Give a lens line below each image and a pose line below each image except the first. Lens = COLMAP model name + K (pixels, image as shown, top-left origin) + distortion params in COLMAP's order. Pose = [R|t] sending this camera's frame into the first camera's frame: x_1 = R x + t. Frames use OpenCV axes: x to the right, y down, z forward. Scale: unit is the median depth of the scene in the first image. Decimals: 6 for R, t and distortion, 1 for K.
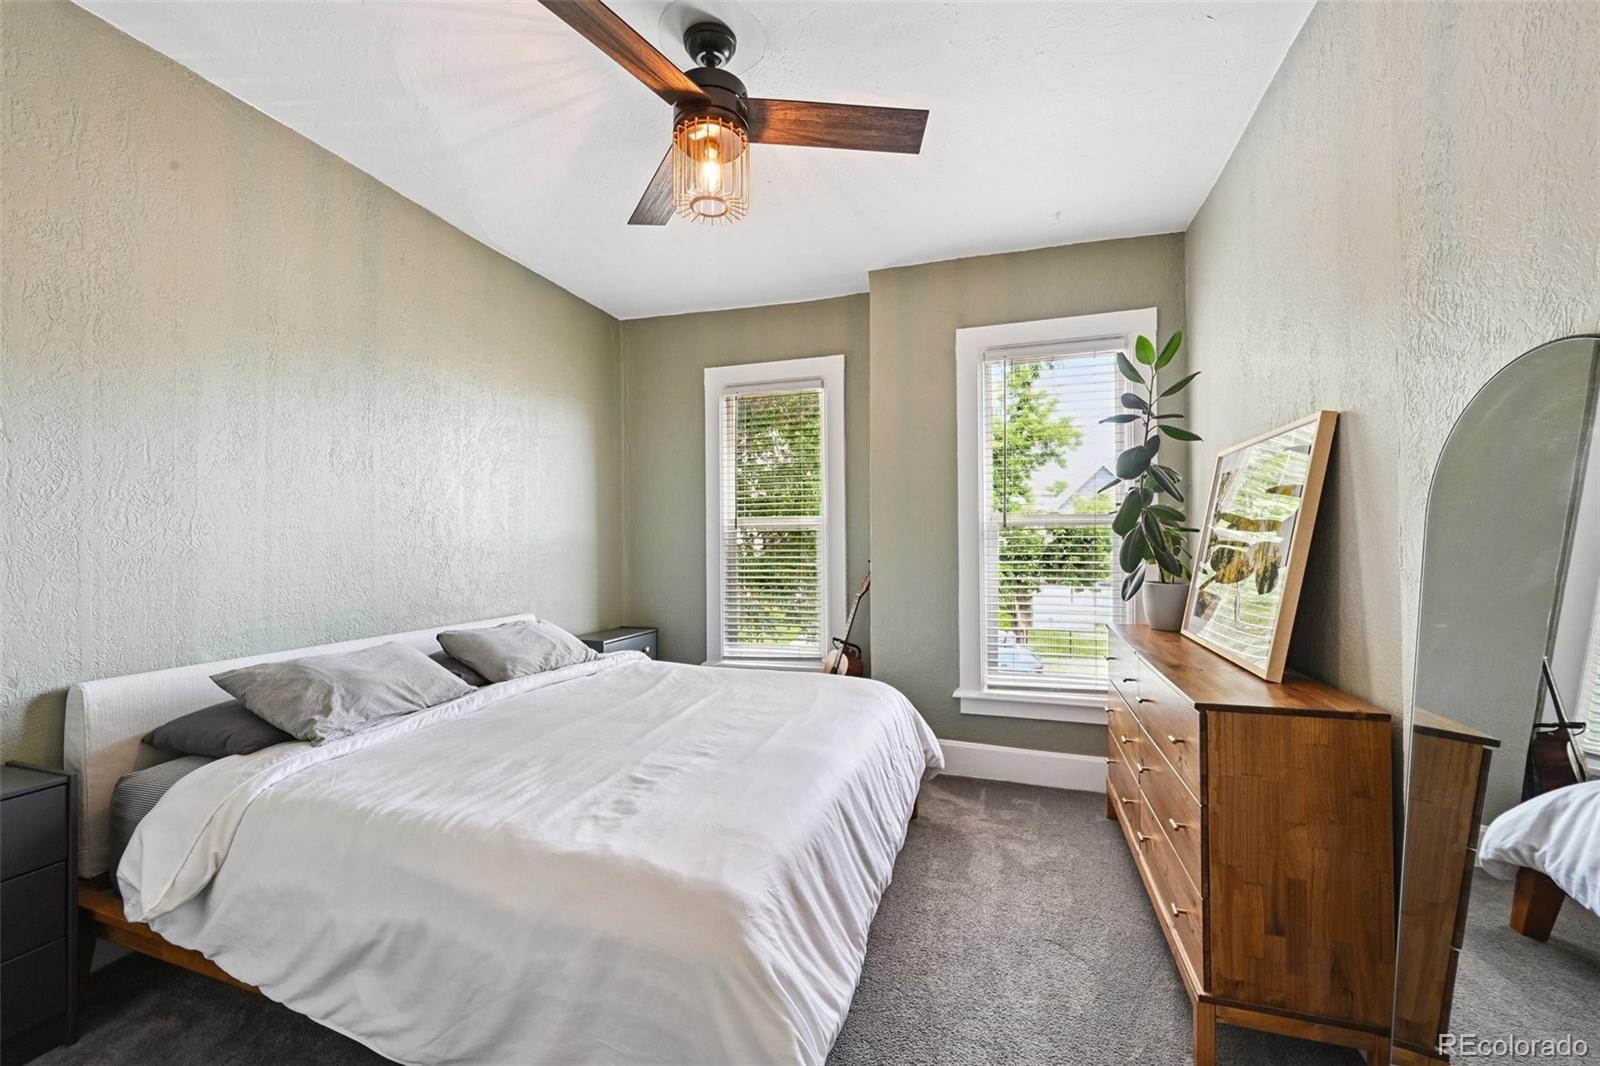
lens RADIAL K [[637.8, 0, 800.0], [0, 637.8, 533.0], [0, 0, 1]] dist [-0.000181, -0.000031]
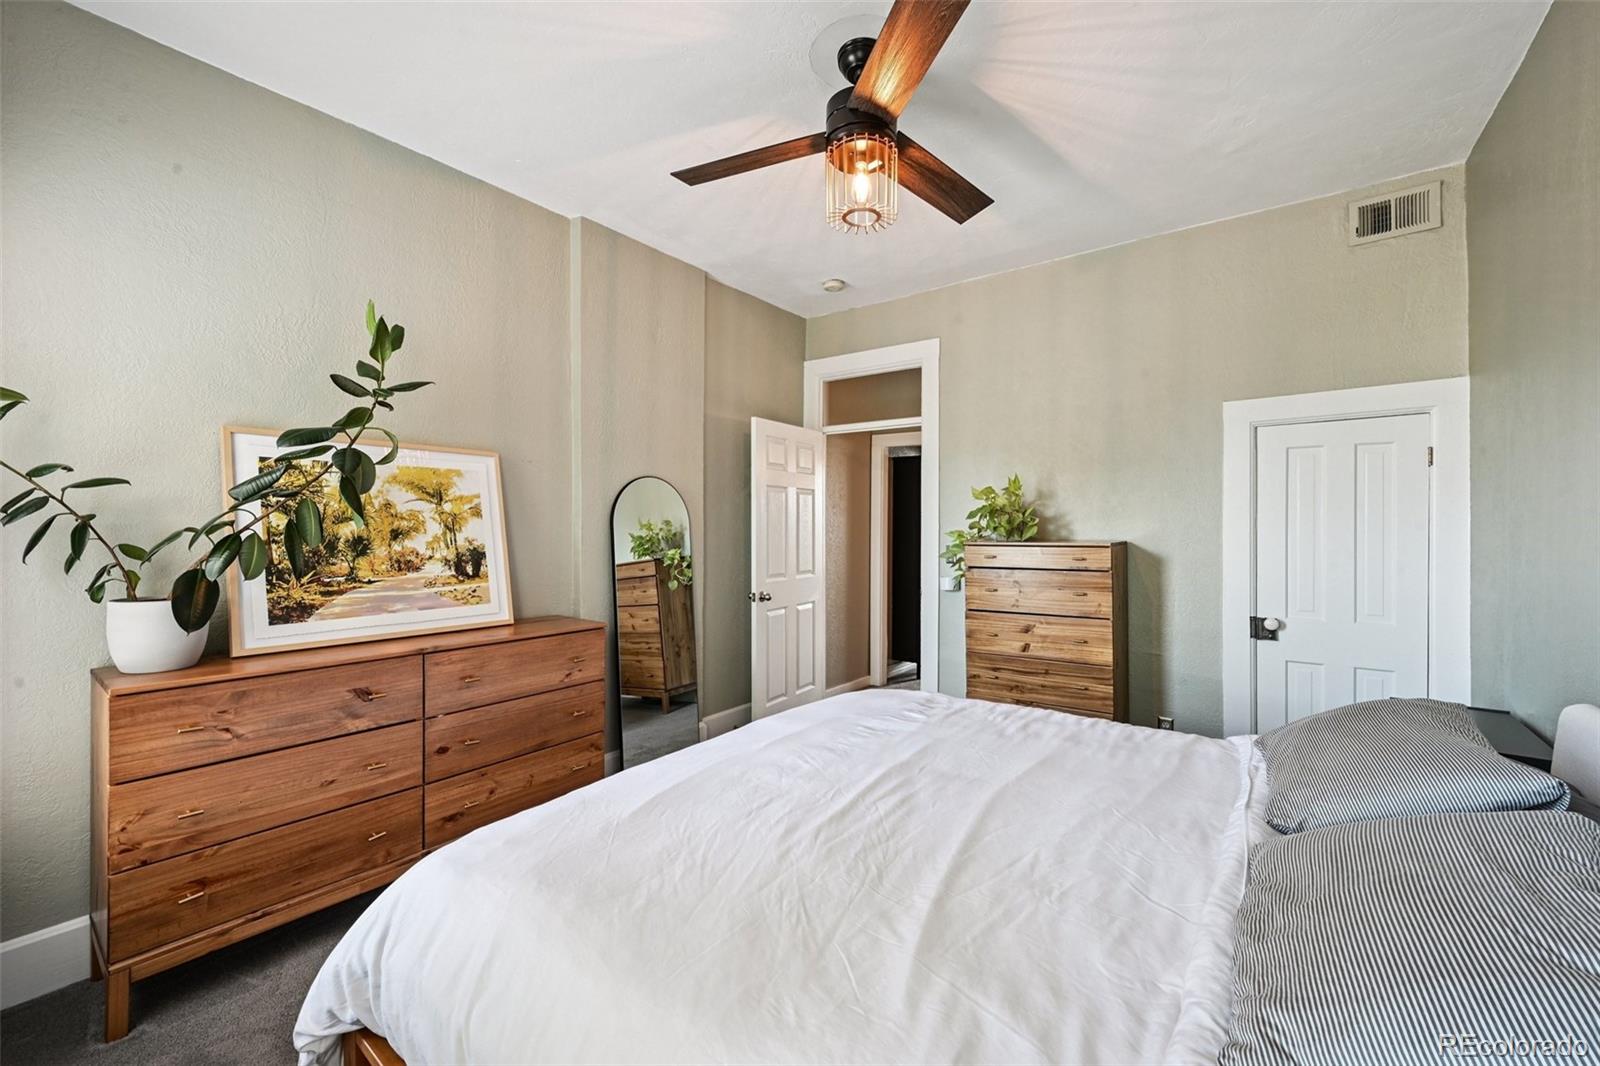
lens RADIAL K [[637.8, 0, 800.0], [0, 637.8, 533.0], [0, 0, 1]] dist [-0.000181, -0.000031]
pose [[-0.942072, -0.005375, 0.335367, -0.400467], [-0.007661, 0.999956, -0.005494, 0.013399], [-0.335322, -0.007745, -0.942072, 2.029961]]
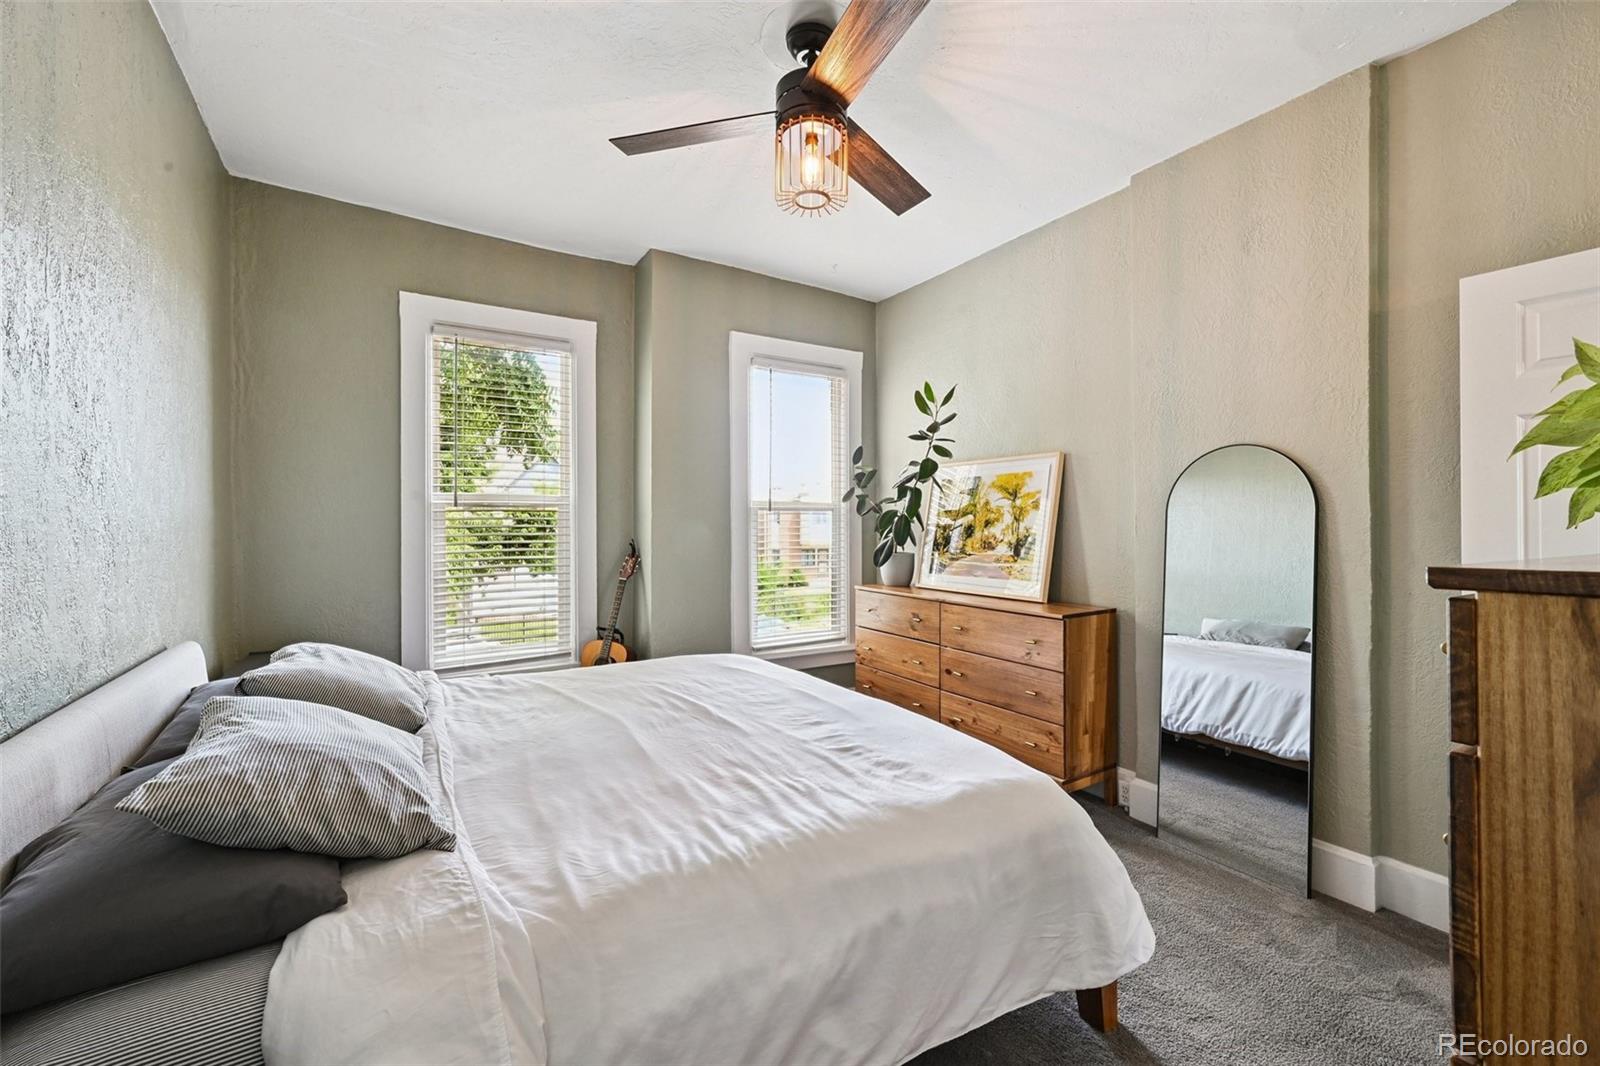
lens RADIAL K [[649.4, 0, 805.8], [0, 649.4, 524.1], [0, 0, 1]] dist [0.002130, 0.000133]
pose [[0.647272, 0.000665, 0.762259, -0.959152], [-0.011471, 0.999895, 0.008869, 0.006750], [-0.762173, -0.014484, 0.647212, 0.312273]]
